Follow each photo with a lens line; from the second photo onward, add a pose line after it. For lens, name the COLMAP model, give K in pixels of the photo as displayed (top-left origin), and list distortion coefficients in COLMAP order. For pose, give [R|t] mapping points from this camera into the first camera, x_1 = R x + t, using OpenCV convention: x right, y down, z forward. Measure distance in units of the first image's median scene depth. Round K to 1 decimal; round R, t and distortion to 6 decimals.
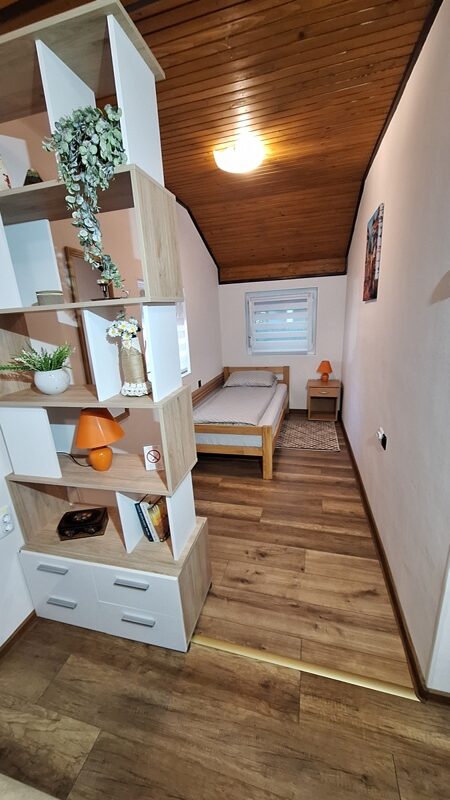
lens RADIAL K [[312.3, 0, 223.1], [0, 312.3, 402.0], [0, 0, 1]] dist [0.000787, 0.001477]
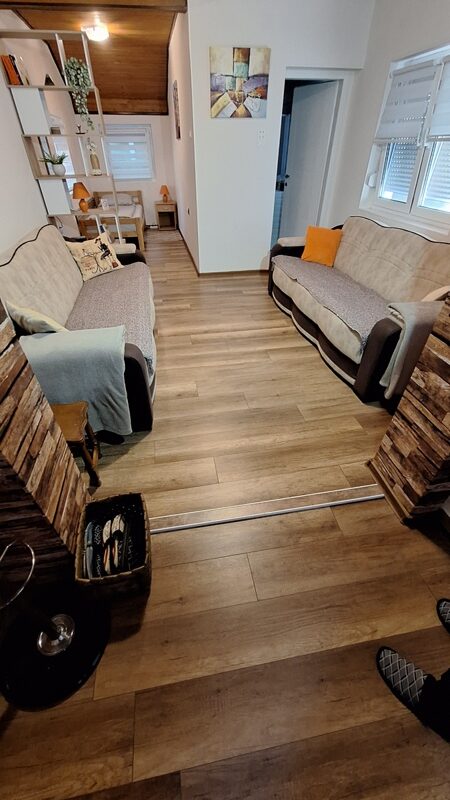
lens RADIAL K [[312.3, 0, 220.4], [0, 312.3, 403.2], [0, 0, 1]] dist [0.000787, 0.001477]
pose [[0.901278, -0.236026, 0.363303, -0.239179], [0.075306, 0.911154, 0.405127, 0.246550], [-0.426646, -0.337773, 0.838977, -0.788466]]
